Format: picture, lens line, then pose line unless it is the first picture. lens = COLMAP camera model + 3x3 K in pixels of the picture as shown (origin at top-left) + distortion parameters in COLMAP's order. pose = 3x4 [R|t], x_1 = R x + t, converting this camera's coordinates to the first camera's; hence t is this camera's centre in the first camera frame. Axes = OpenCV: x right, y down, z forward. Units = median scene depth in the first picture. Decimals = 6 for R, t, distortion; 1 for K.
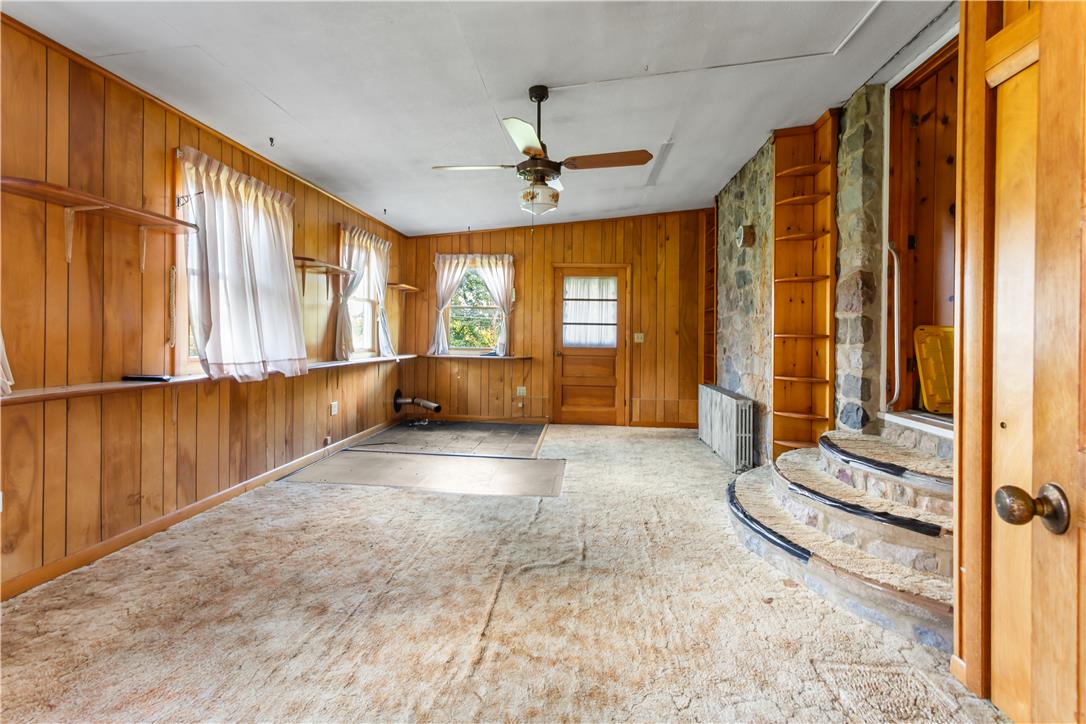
lens RADIAL K [[524.2, 0, 541.1], [0, 524.2, 341.7], [0, 0, 1]] dist [0.000498, 0.001477]
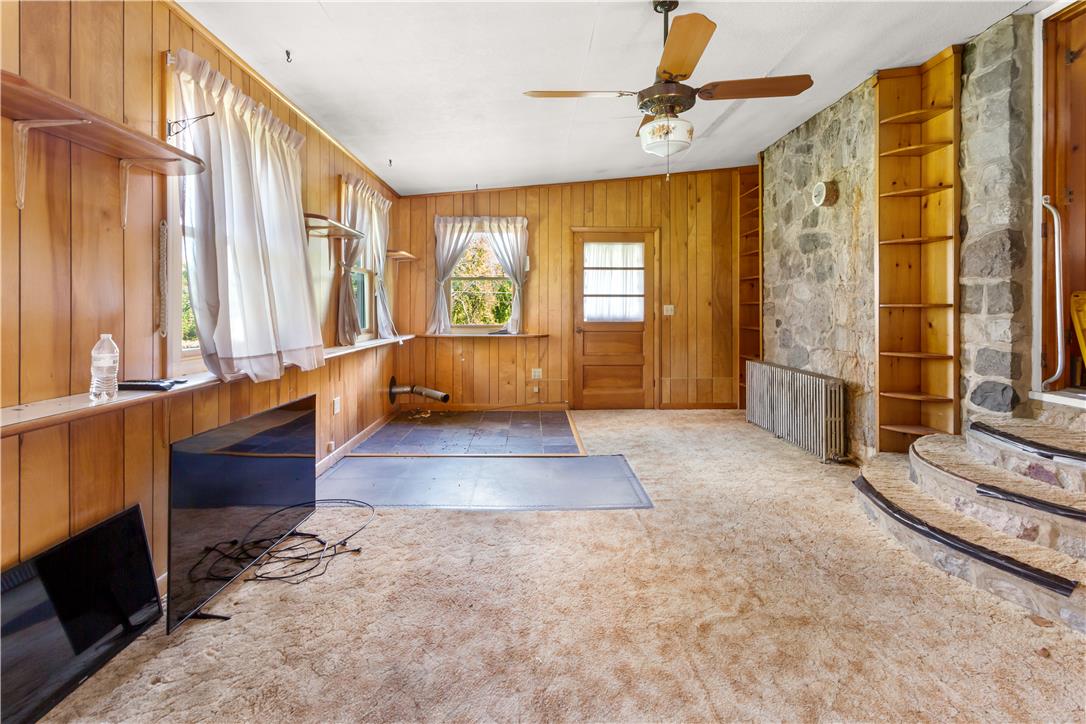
lens RADIAL K [[539.3, 0, 542.2], [0, 539.3, 309.7], [0, 0, 1]] dist [0.002613, 0.000056]
pose [[0.992543, -0.017739, 0.120601, -0.237347], [0.018783, 0.999795, -0.007524, -0.009306], [-0.120443, 0.009733, 0.992673, 0.186696]]
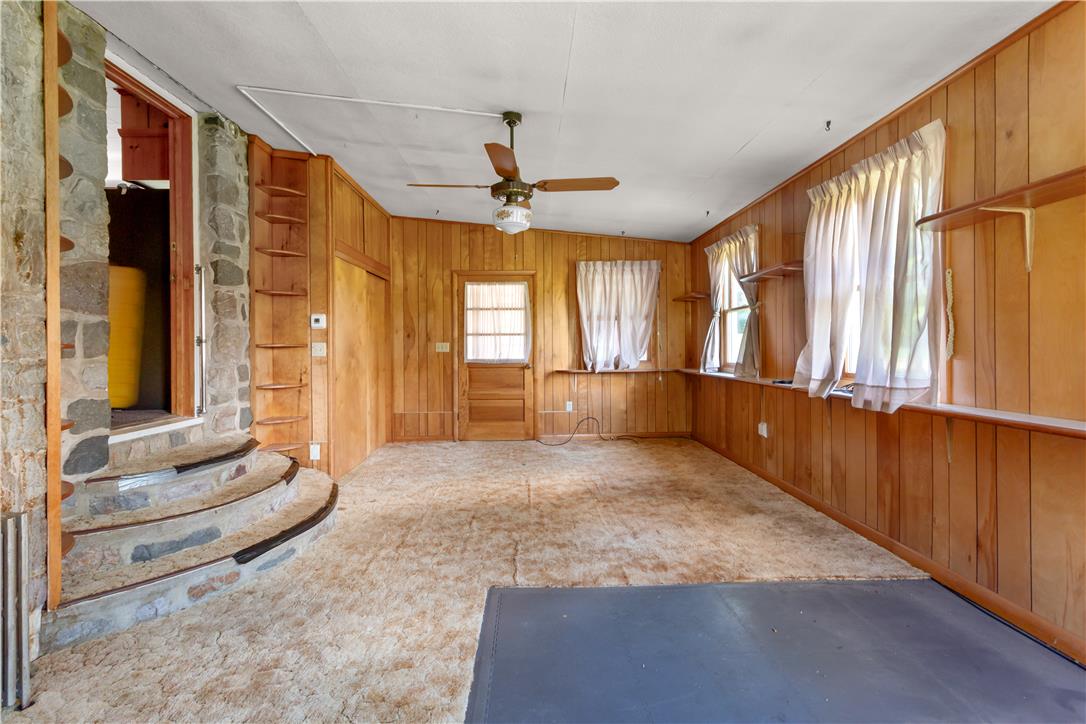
lens RADIAL K [[524.2, 0, 541.1], [0, 524.2, 341.7], [0, 0, 1]] dist [0.000498, 0.001477]
pose [[-0.991502, -0.006605, -0.129925, 0.060439], [-0.006718, 0.999977, 0.000430, -0.021620], [0.129919, 0.001300, -0.991524, 1.701005]]
